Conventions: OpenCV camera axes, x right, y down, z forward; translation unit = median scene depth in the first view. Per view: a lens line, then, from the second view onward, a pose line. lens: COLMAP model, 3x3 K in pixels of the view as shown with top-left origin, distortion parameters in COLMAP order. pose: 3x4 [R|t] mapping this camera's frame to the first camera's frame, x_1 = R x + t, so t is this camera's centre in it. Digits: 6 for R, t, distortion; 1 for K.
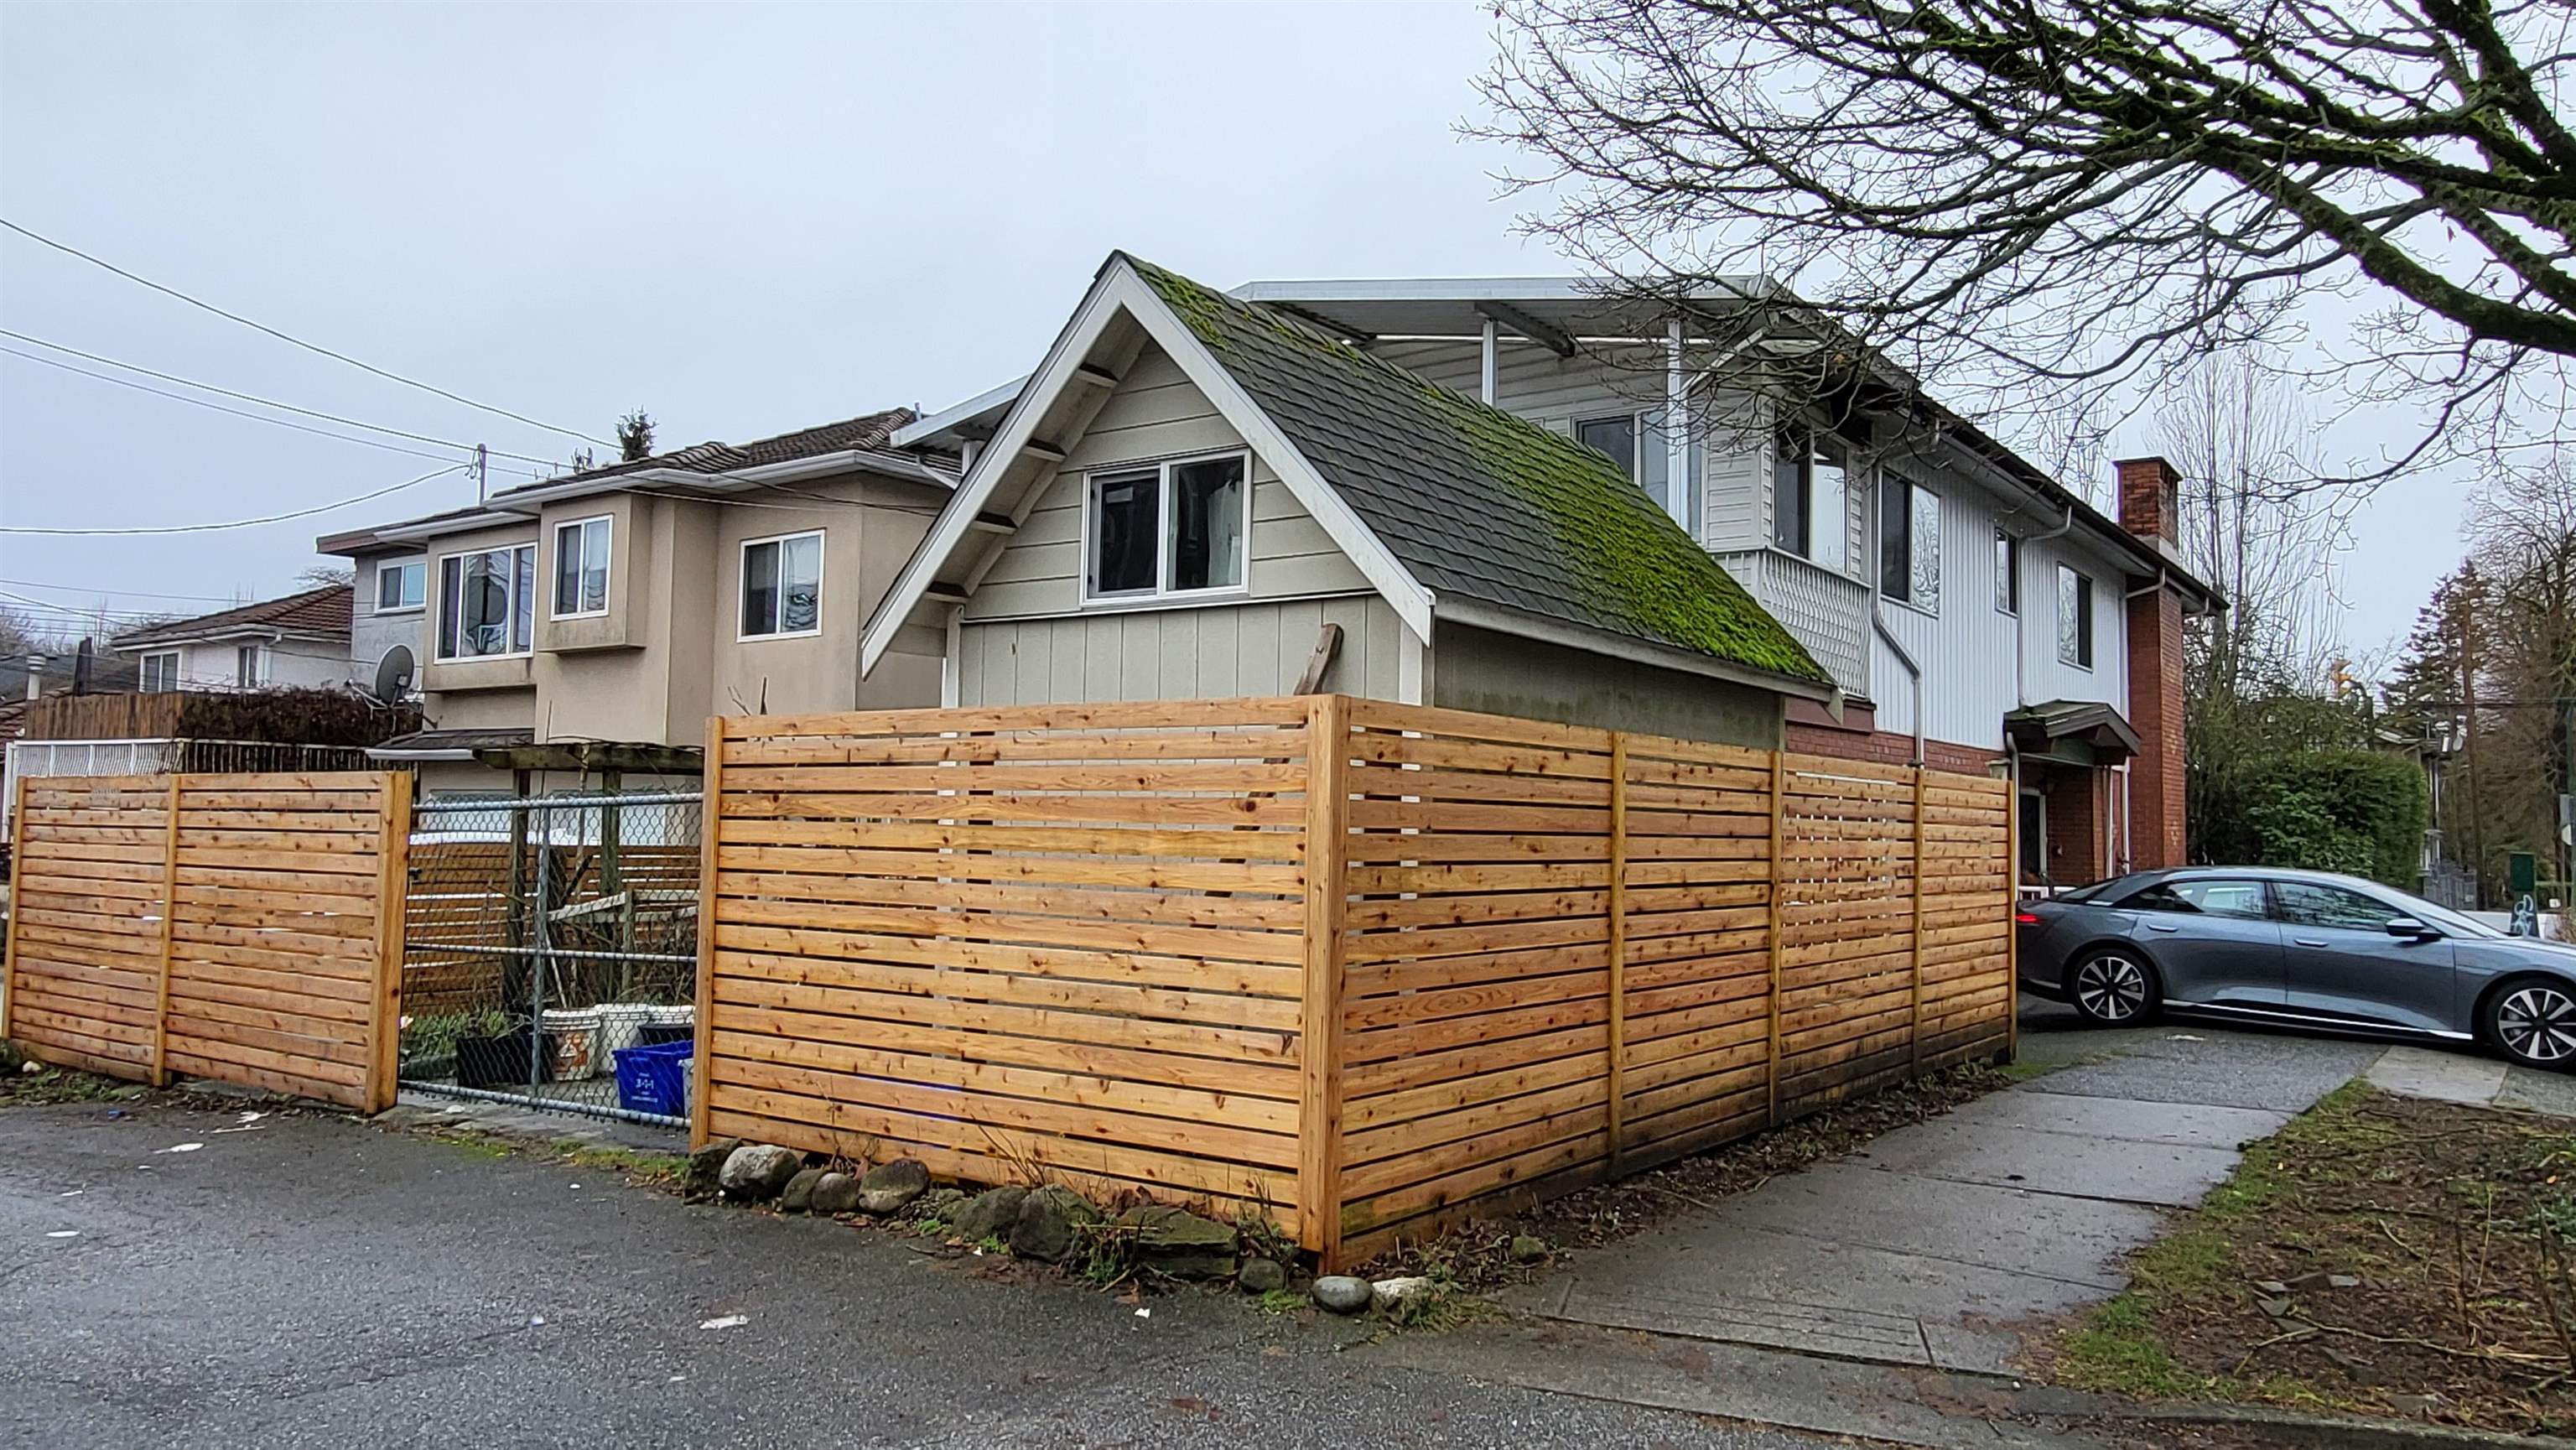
lens RADIAL K [[1770.1, 0, 1279.7], [0, 1770.1, 717.7], [0, 0, 1]] dist [-0.005737, 0.011815]
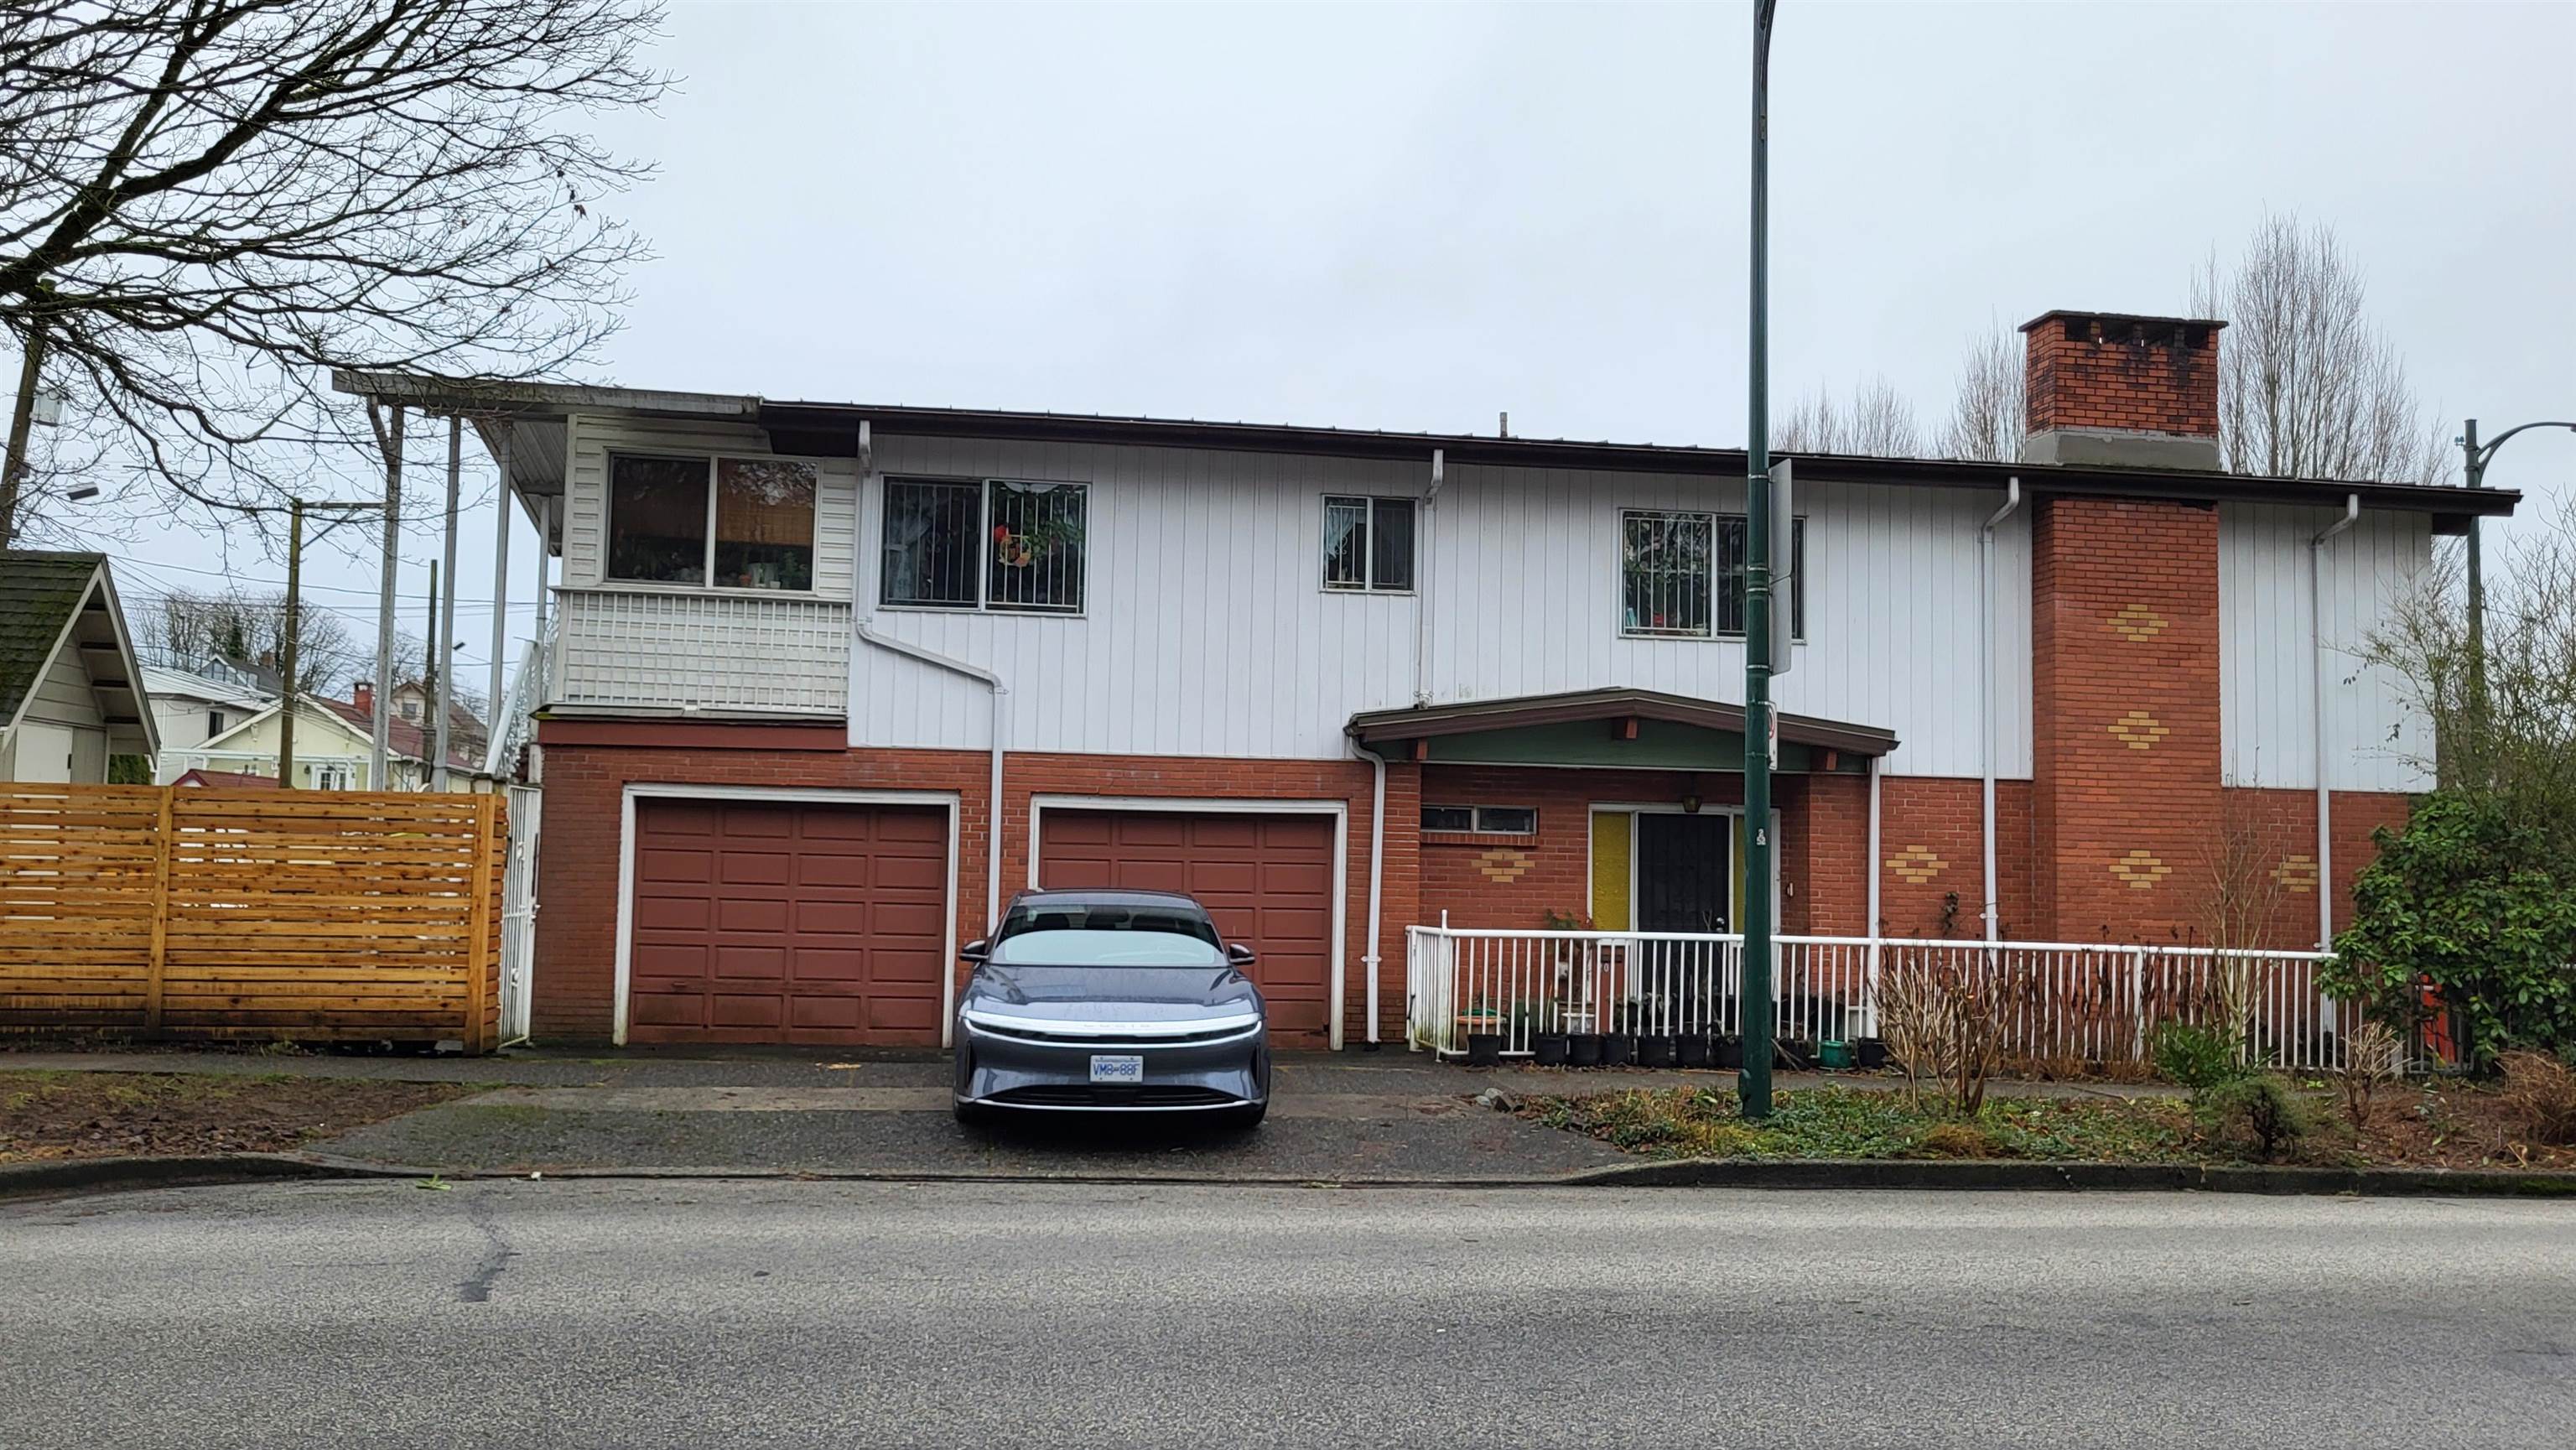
lens RADIAL K [[2079.7, 0, 1280.2], [0, 2079.7, 725.0], [0, 0, 1]] dist [0.046605, -0.033194]
pose [[0.711351, -0.054219, -0.700743, 2.850013], [0.036168, 0.998523, -0.040544, 0.109495], [0.701906, 0.003497, 0.712261, 0.758492]]
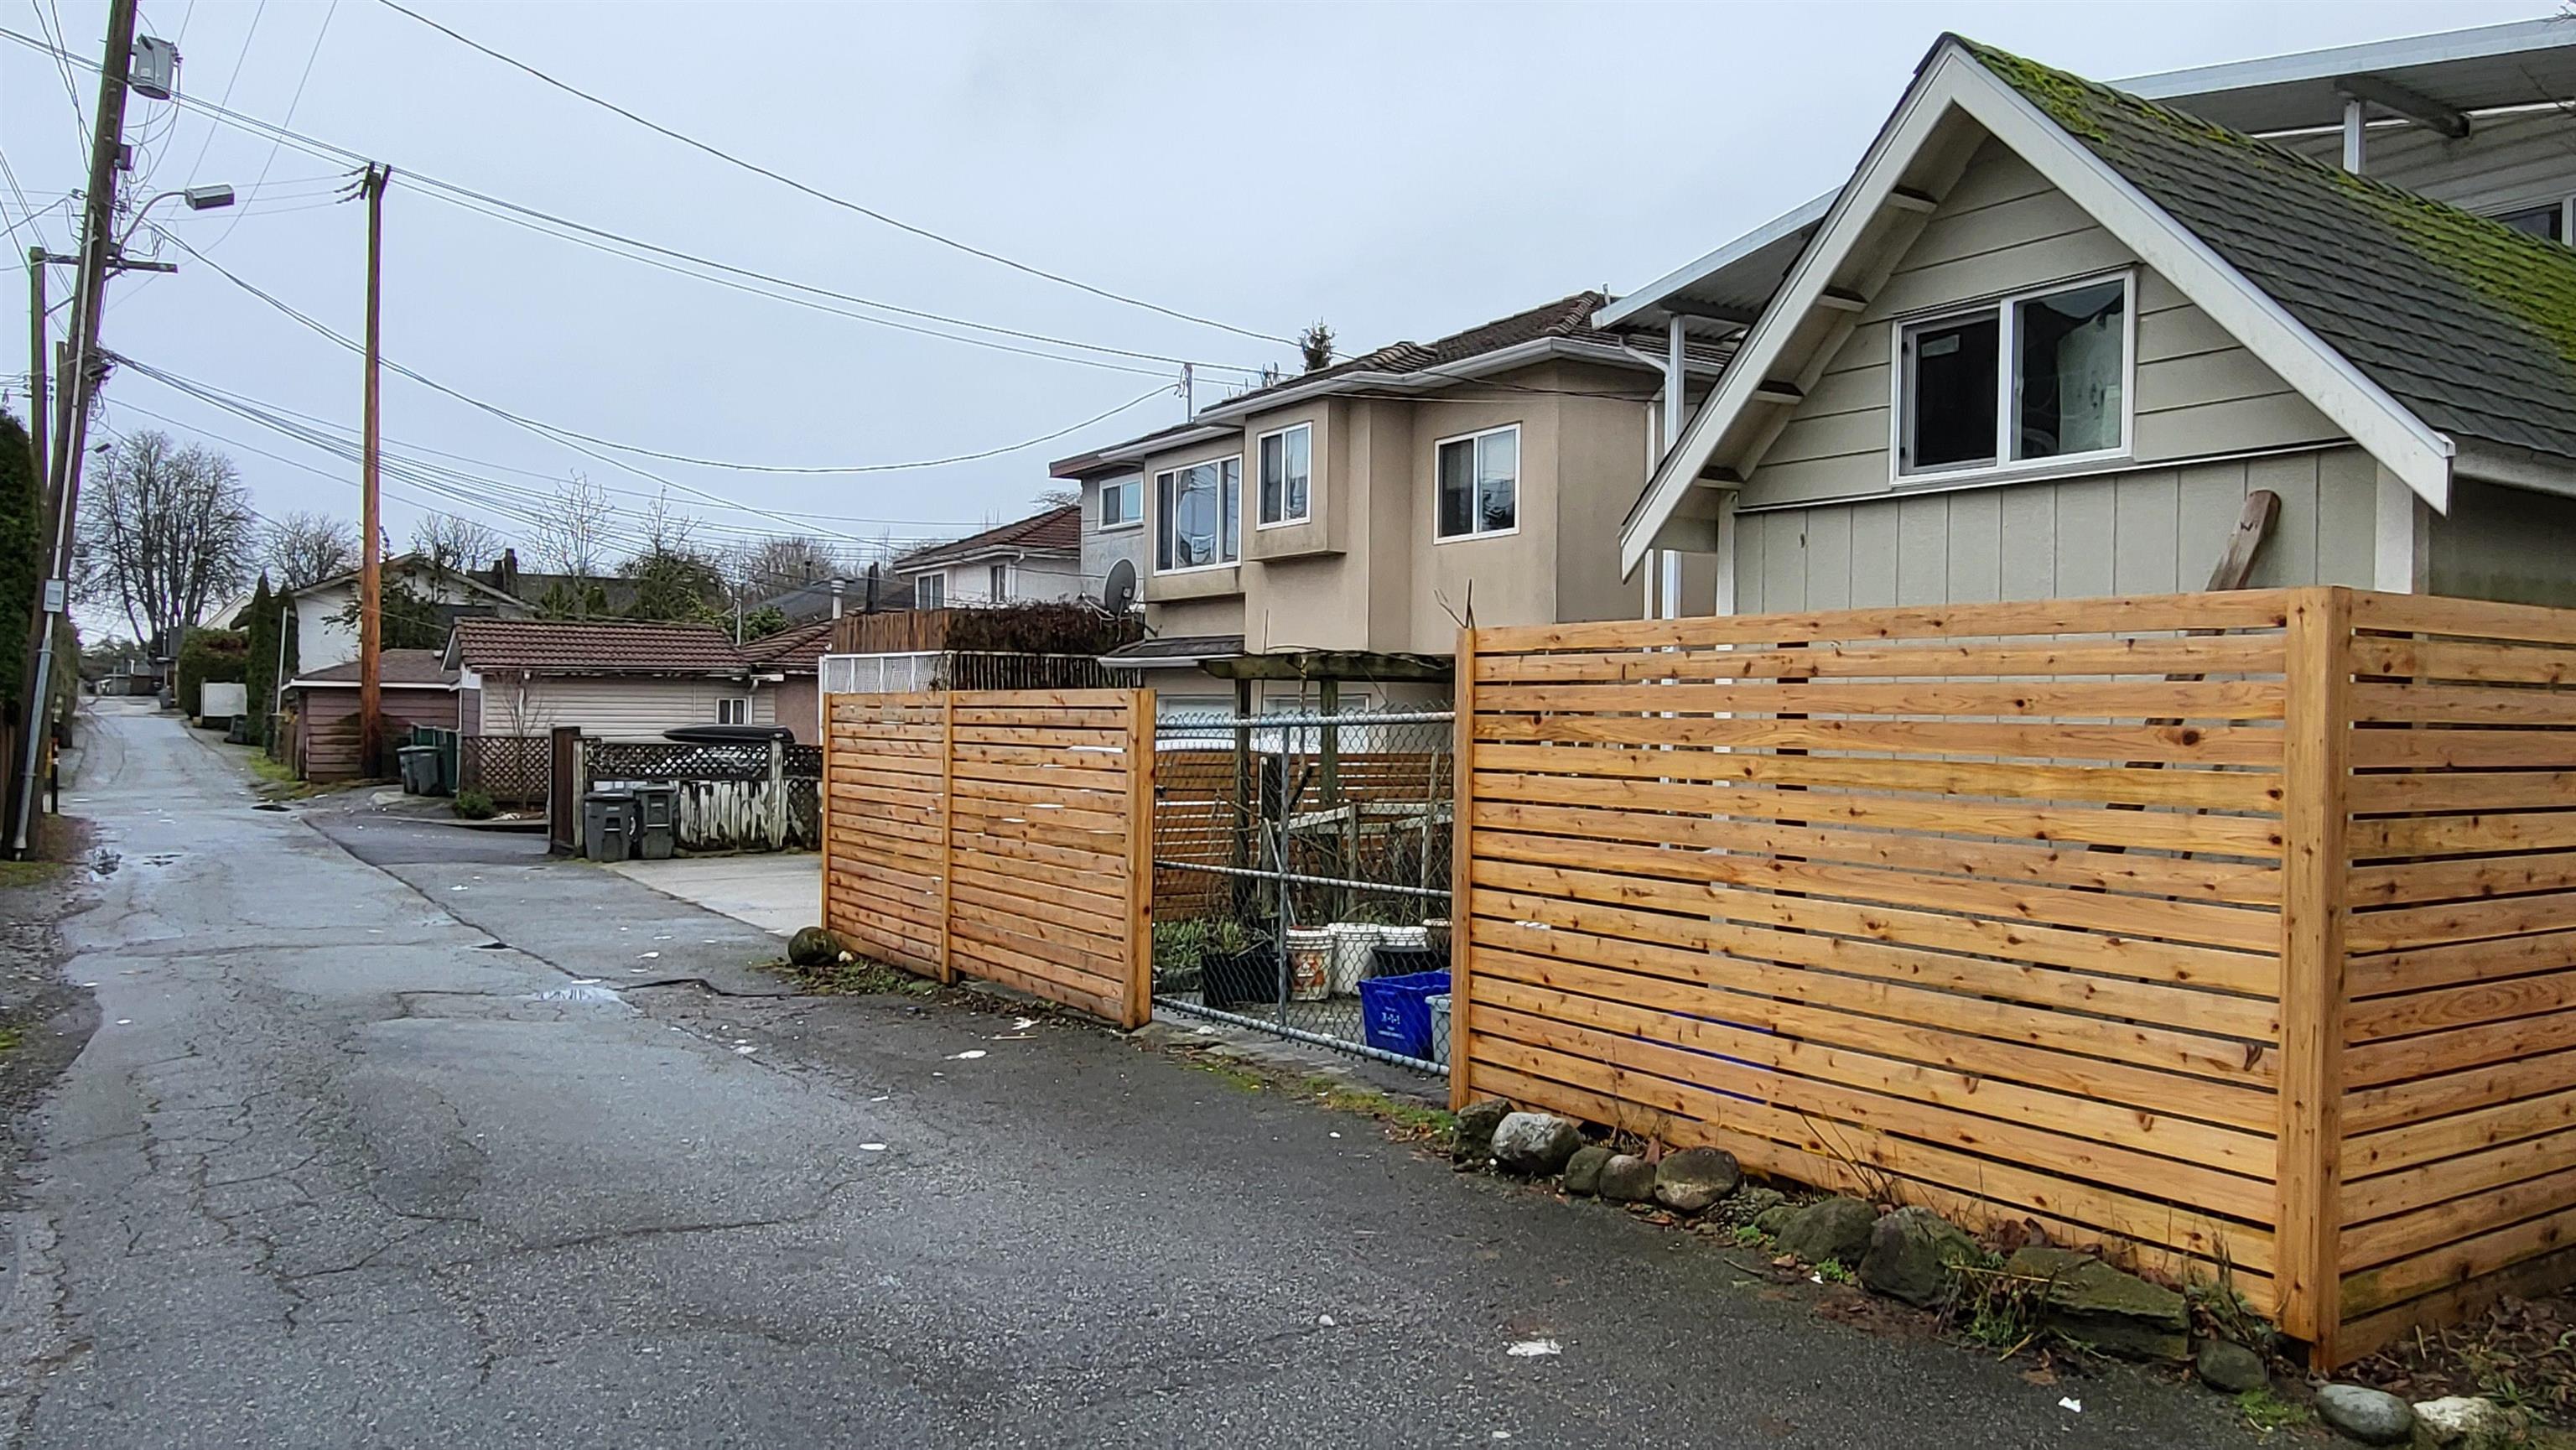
lens RADIAL K [[1770.1, 0, 1279.7], [0, 1770.1, 717.7], [0, 0, 1]] dist [-0.005737, 0.011815]
pose [[0.932015, -0.003973, -0.362398, -0.085366], [0.025734, 0.998141, 0.055239, -0.008166], [0.361505, -0.060810, 0.930385, 0.131553]]
